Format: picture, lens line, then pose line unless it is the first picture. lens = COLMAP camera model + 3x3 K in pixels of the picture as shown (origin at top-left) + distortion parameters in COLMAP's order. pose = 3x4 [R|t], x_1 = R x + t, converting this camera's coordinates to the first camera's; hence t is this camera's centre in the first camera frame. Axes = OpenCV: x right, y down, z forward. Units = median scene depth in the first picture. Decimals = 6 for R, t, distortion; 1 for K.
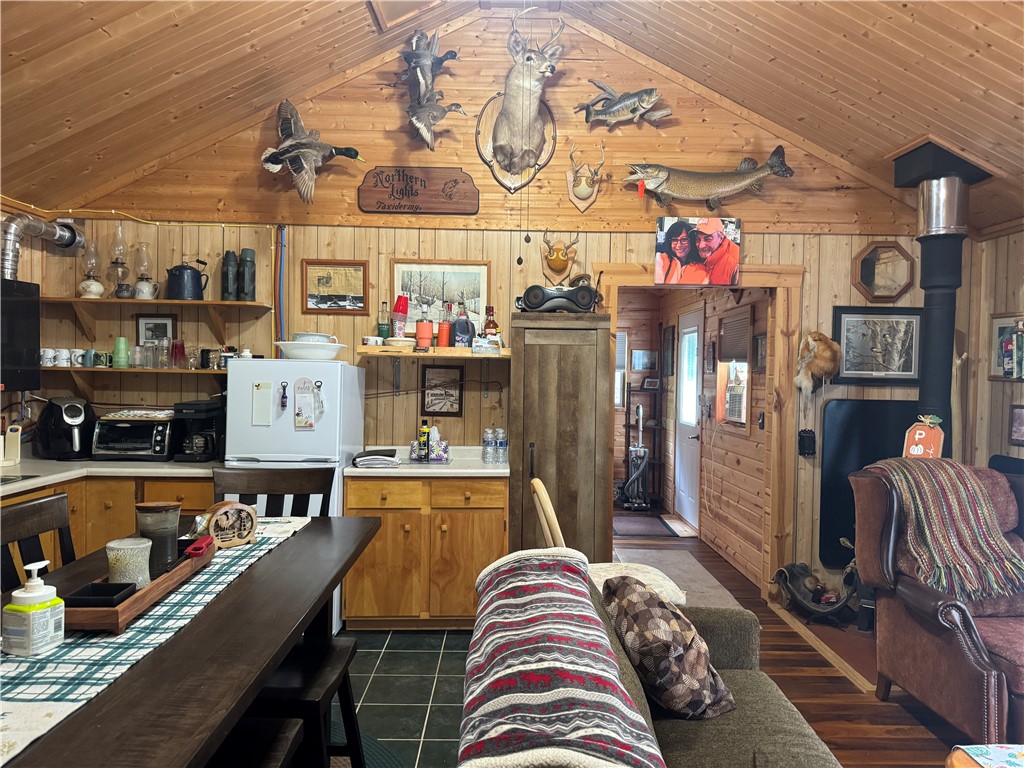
lens RADIAL K [[717.8, 0, 533.6], [0, 717.8, 398.1], [0, 0, 1]] dist [0.036640, -0.046433]
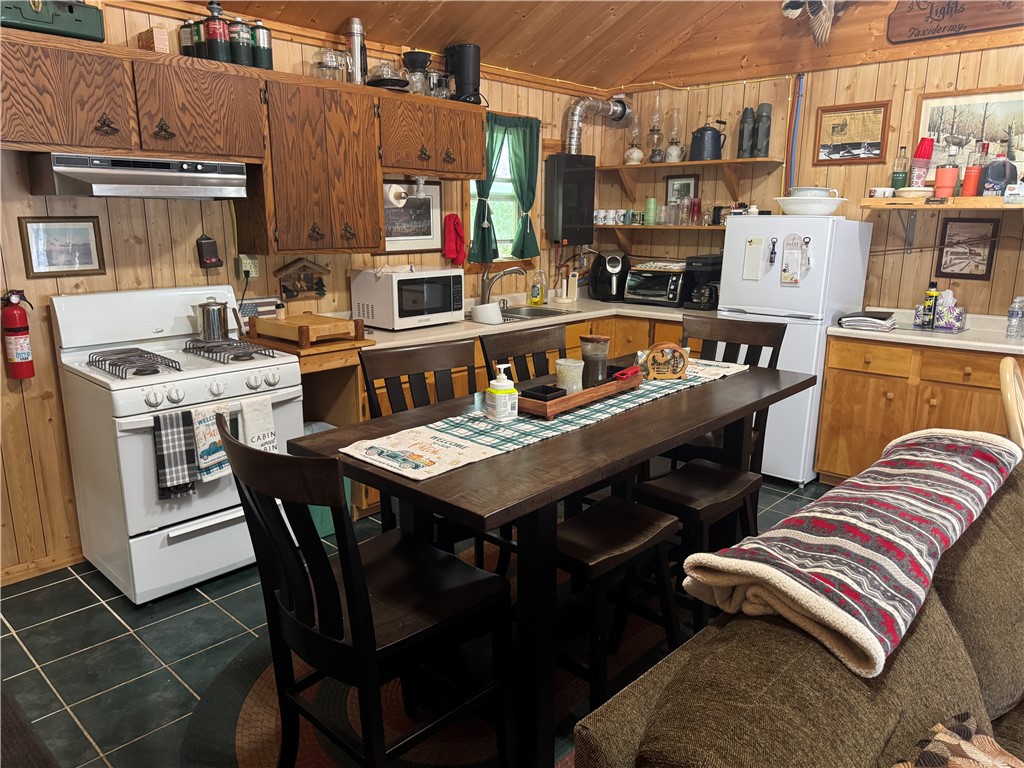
lens RADIAL K [[717.8, 0, 509.7], [0, 717.8, 390.7], [0, 0, 1]] dist [0.036640, -0.046433]
pose [[0.717535, 0.150078, -0.680162, 0.111628], [-0.018066, 0.980192, 0.197221, -0.004945], [0.696288, -0.129225, 0.706034, -0.021466]]
